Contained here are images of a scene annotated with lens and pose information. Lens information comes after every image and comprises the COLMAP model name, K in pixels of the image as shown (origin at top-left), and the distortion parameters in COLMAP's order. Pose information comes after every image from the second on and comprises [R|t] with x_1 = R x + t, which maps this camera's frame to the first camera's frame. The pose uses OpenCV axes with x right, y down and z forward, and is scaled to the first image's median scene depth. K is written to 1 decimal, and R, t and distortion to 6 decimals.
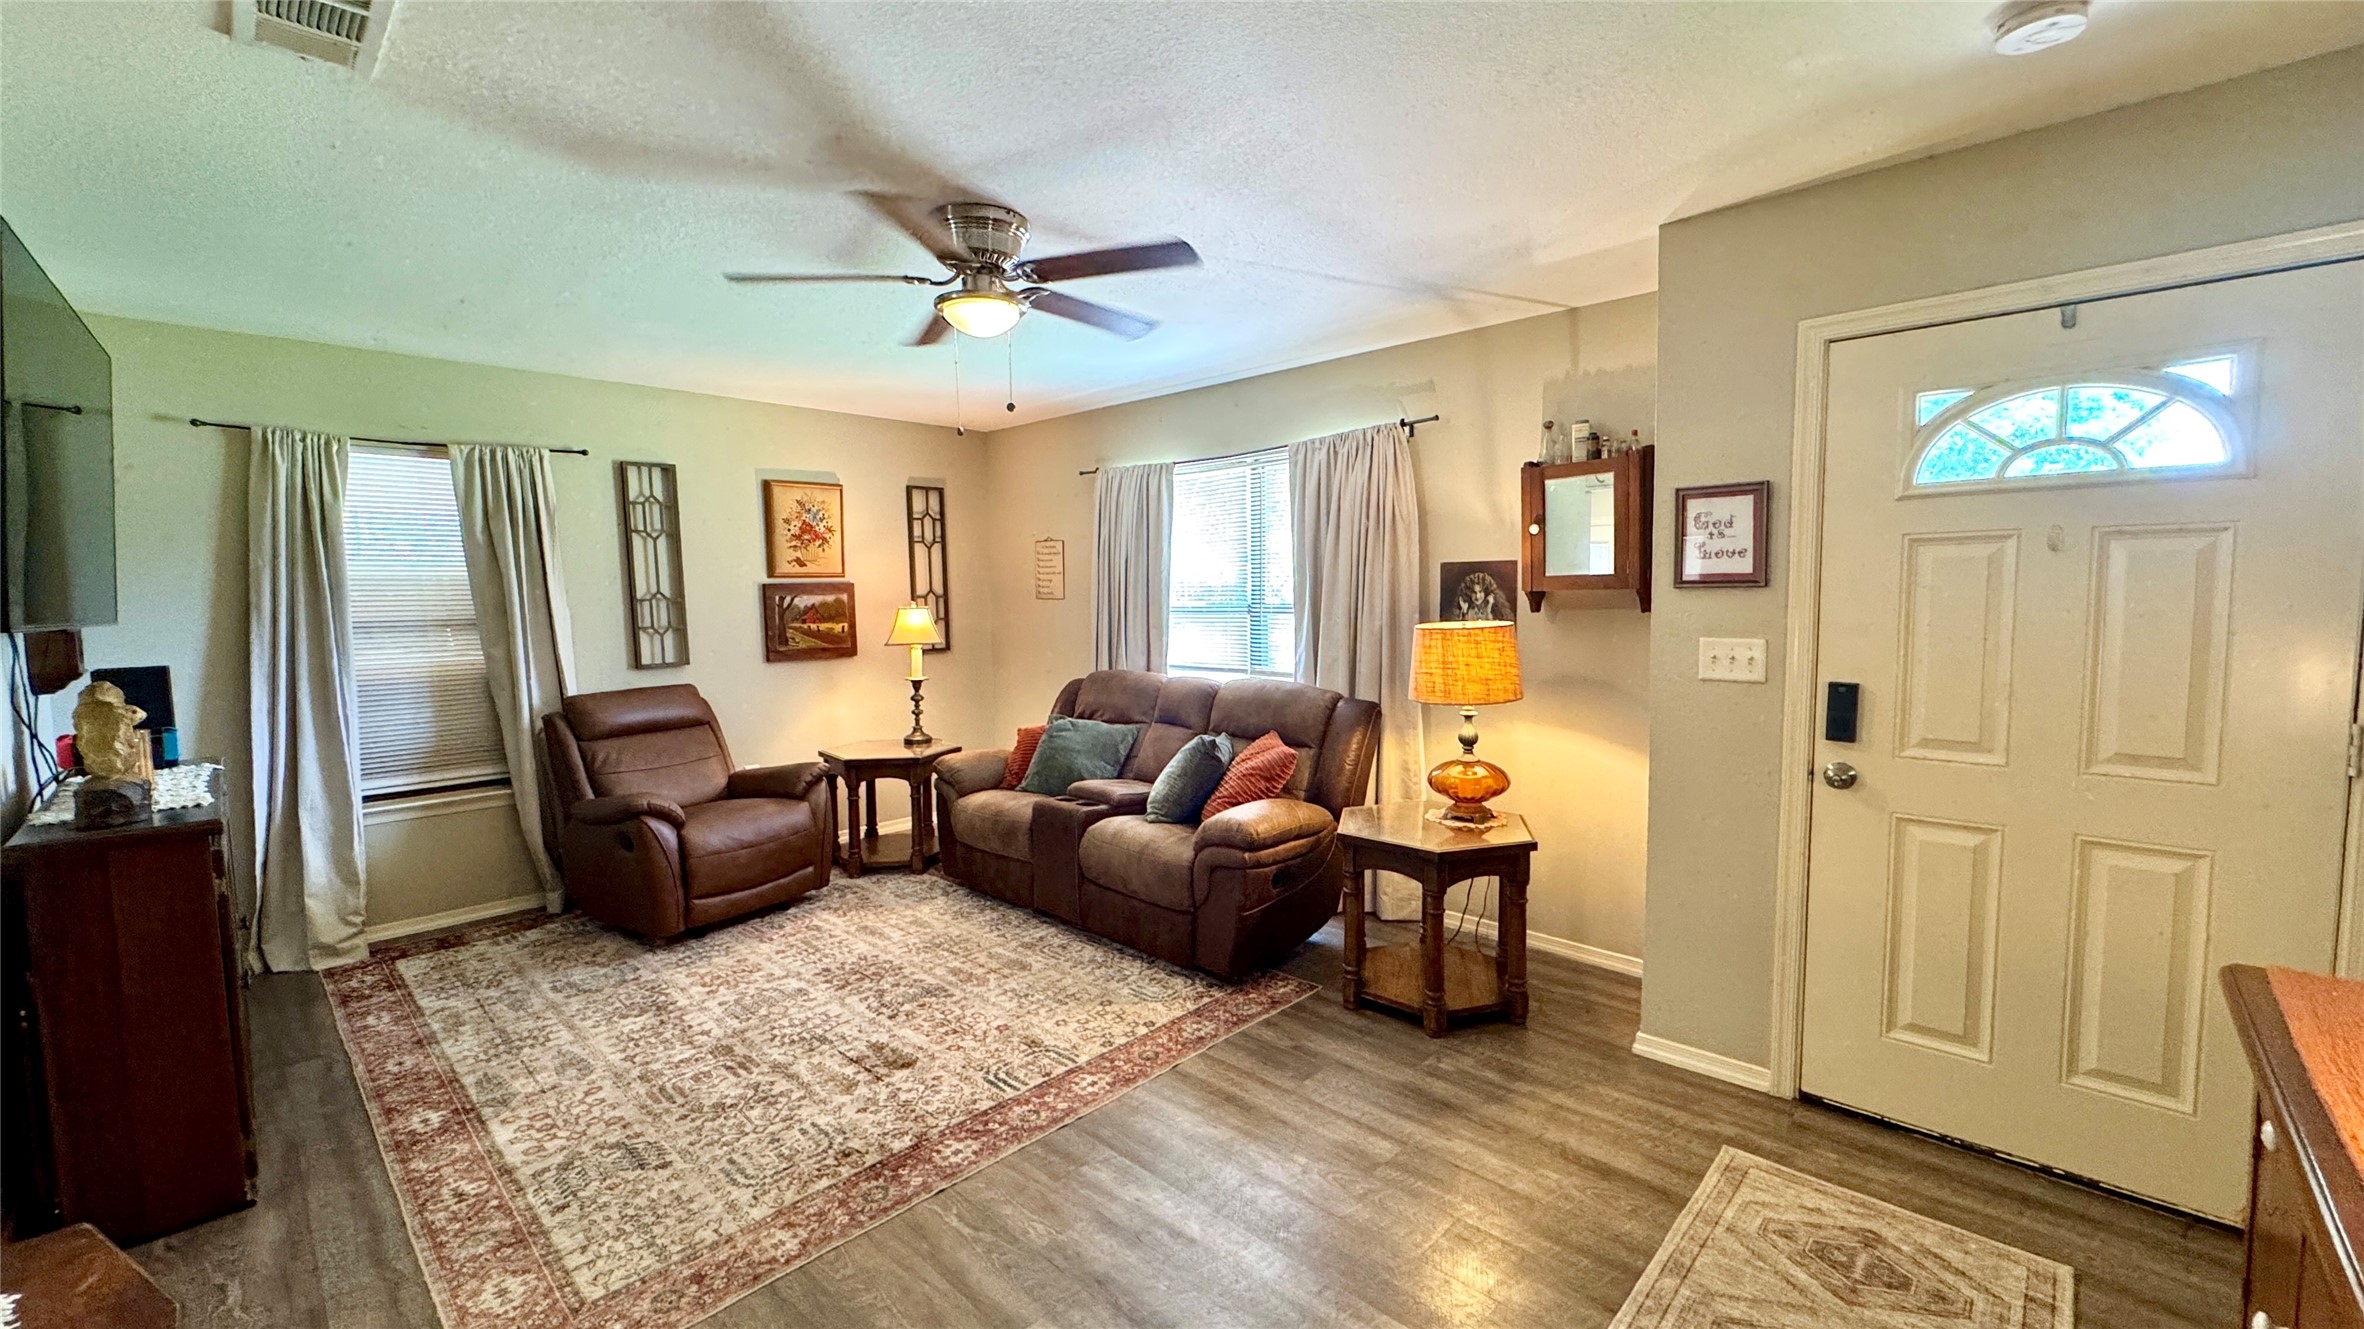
lens RADIAL K [[943.9, 0, 1183.3], [0, 943.9, 662.4], [0, 0, 1]] dist [-0.003945, 0.000756]
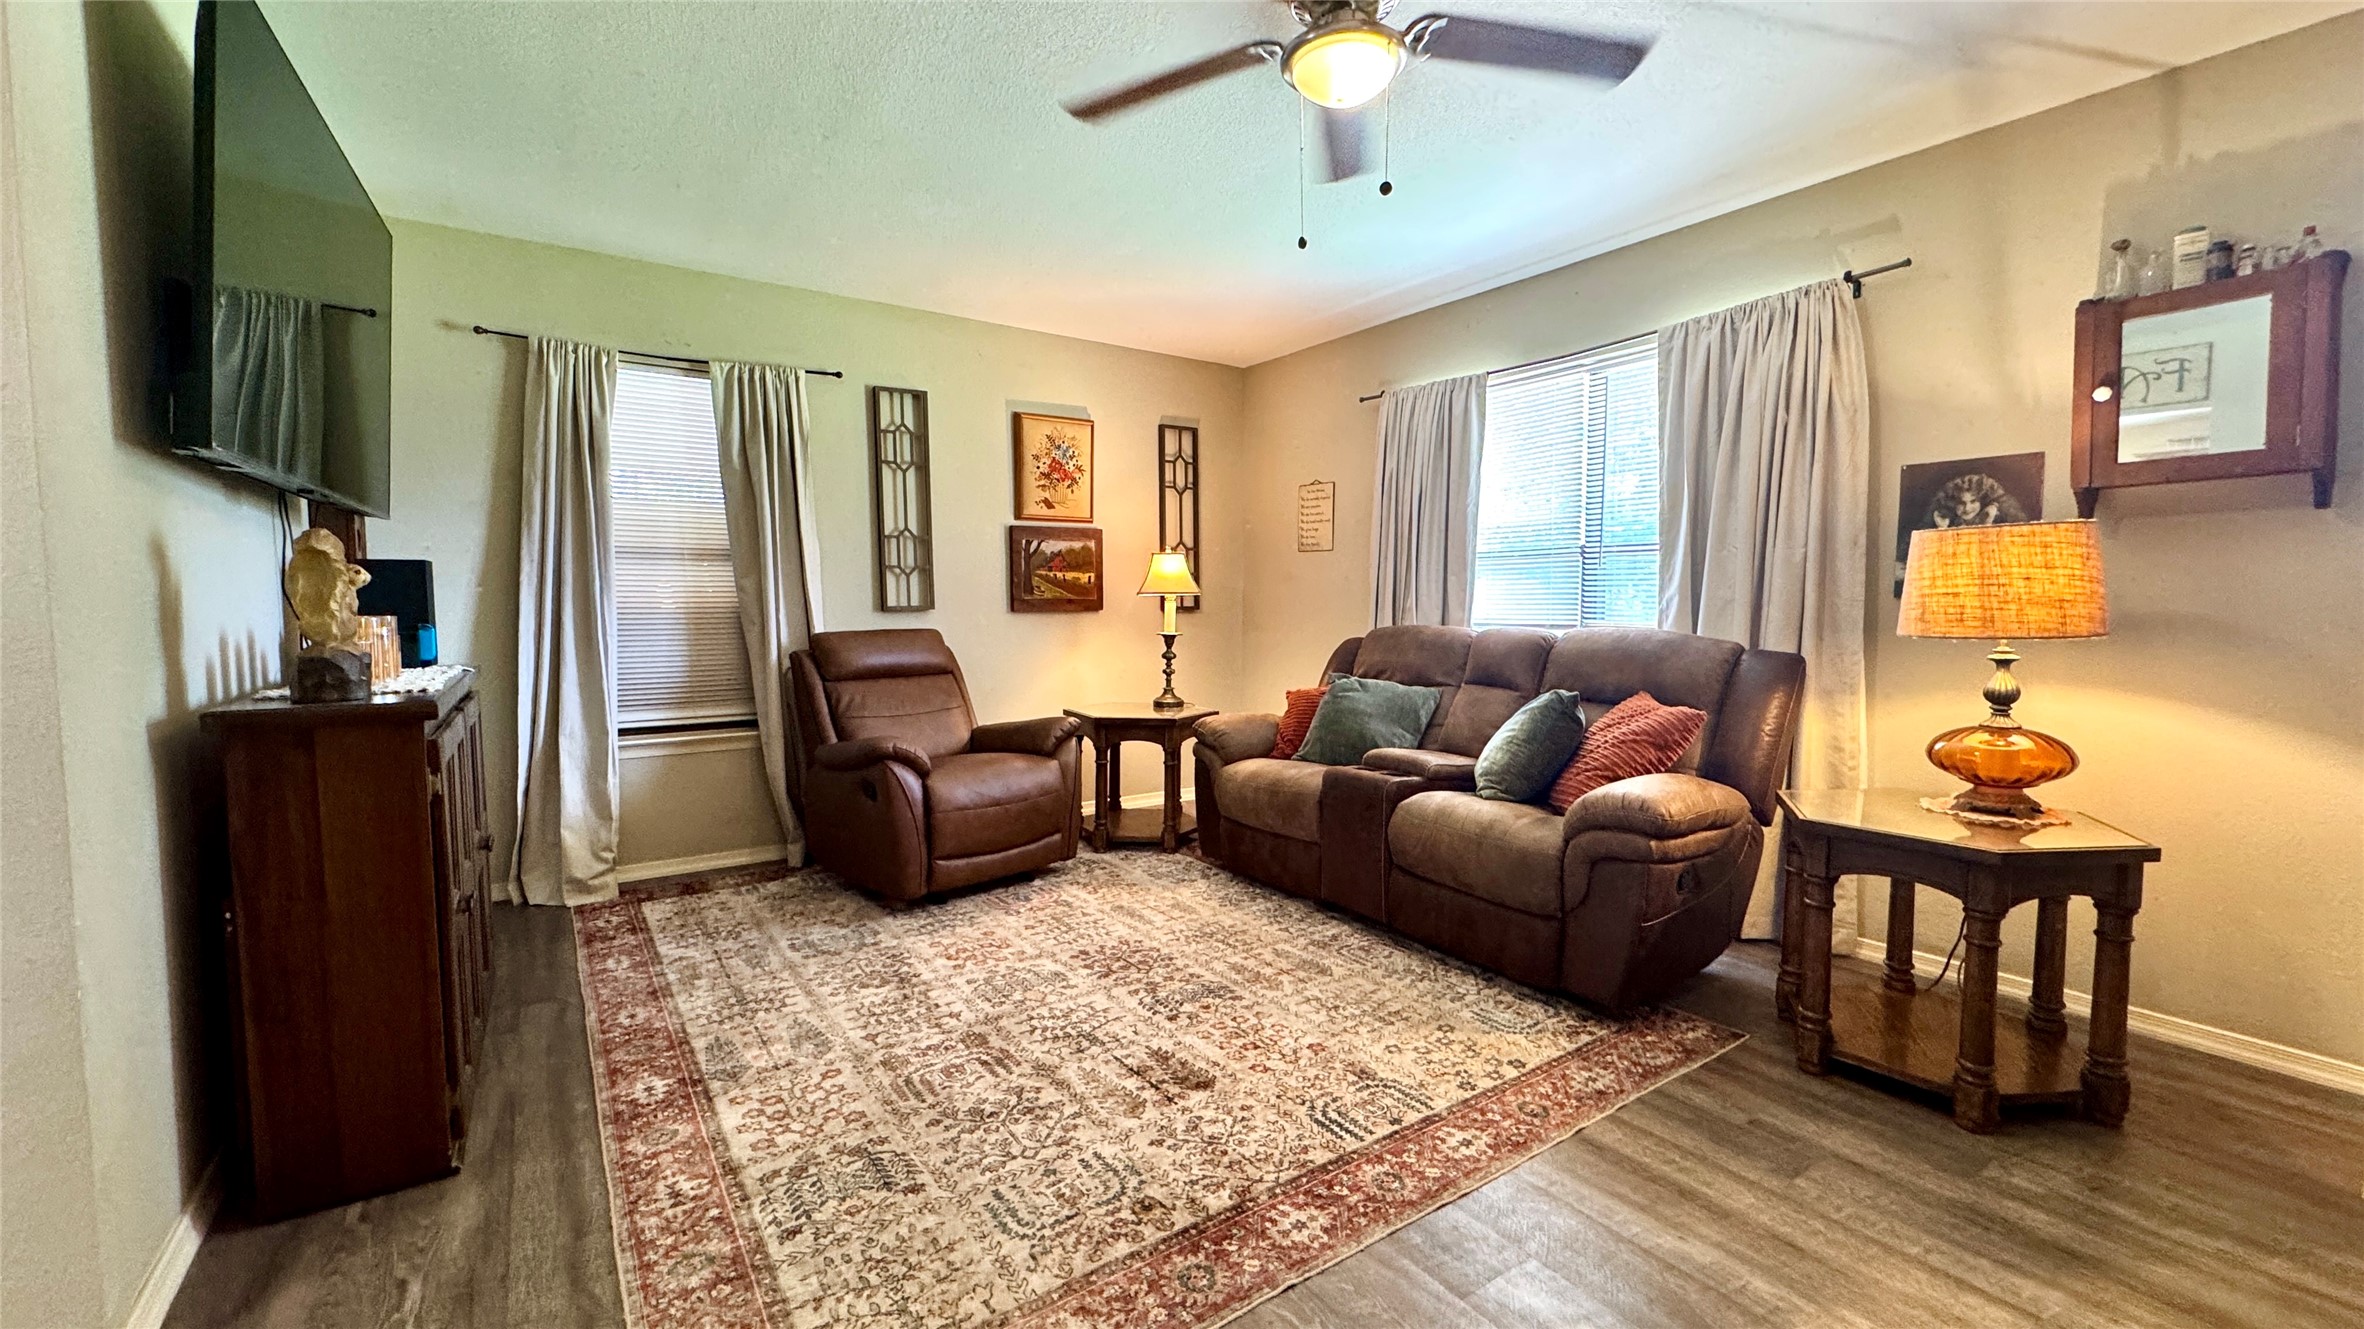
lens RADIAL K [[943.9, 0, 1182.0], [0, 943.9, 662.5], [0, 0, 1]] dist [-0.003945, 0.000756]
pose [[0.978747, 0.025325, -0.203503, -0.135343], [-0.027314, 0.999603, -0.006971, 0.075379], [0.203246, 0.012381, 0.979049, 0.202961]]
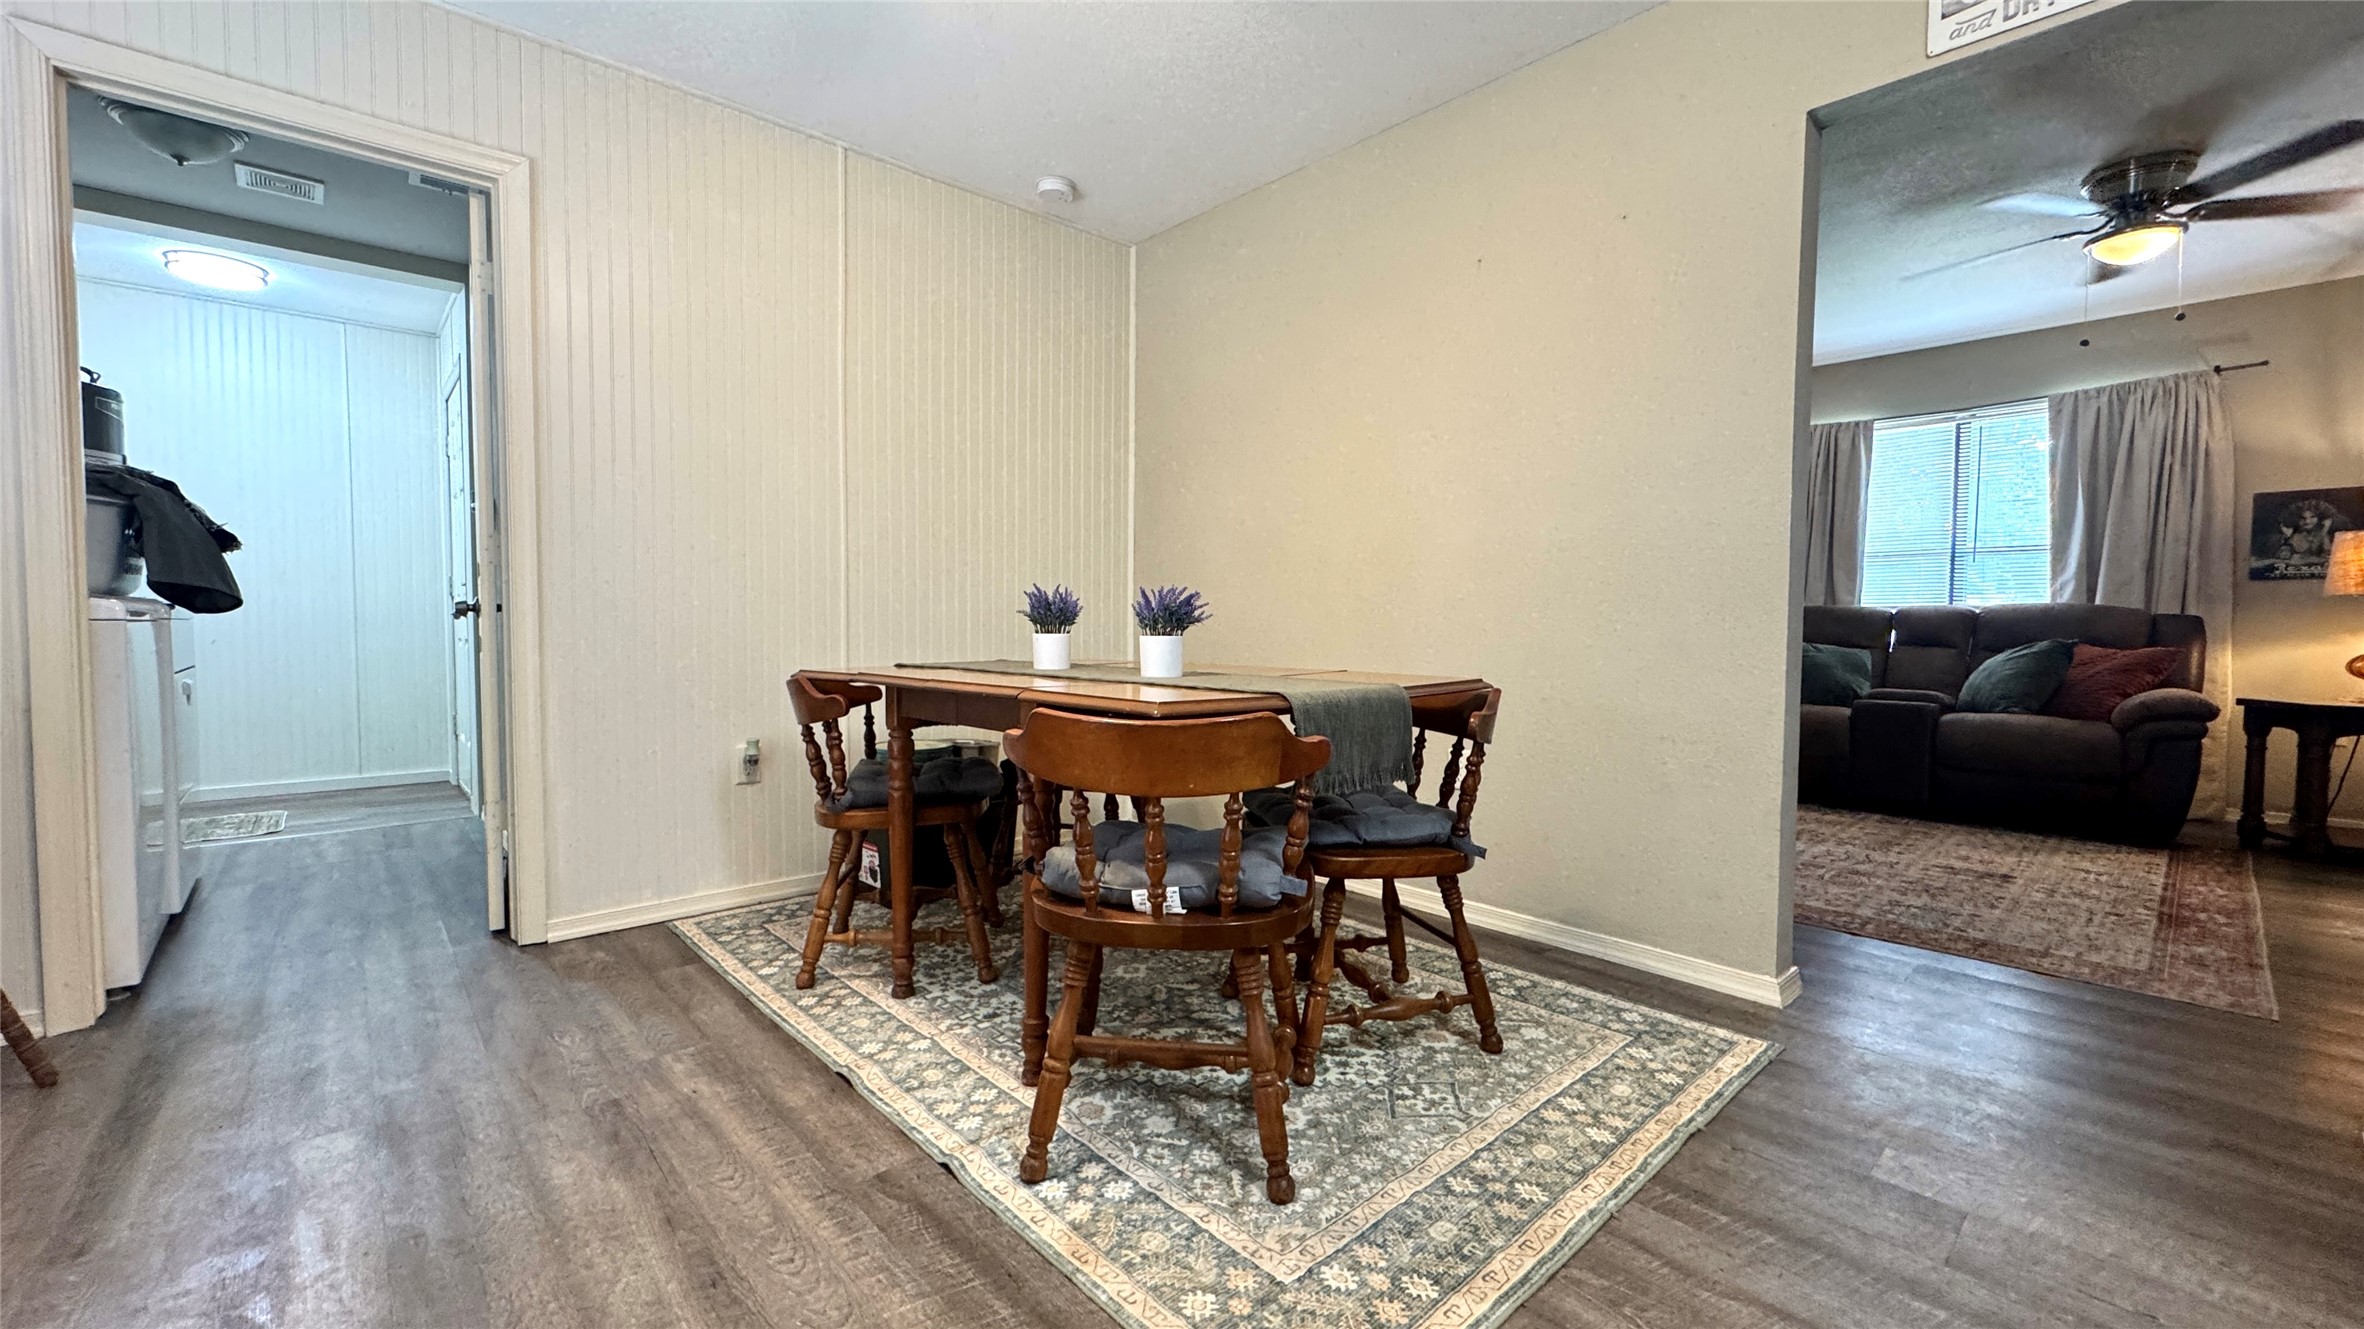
lens RADIAL K [[943.9, 0, 1185.1], [0, 943.9, 662.3], [0, 0, 1]] dist [-0.003945, 0.000756]
pose [[0.997445, 0.023857, -0.067332, -1.034360], [-0.026288, 0.999026, -0.035446, 0.189417], [0.066420, 0.037125, 0.997101, -0.210317]]
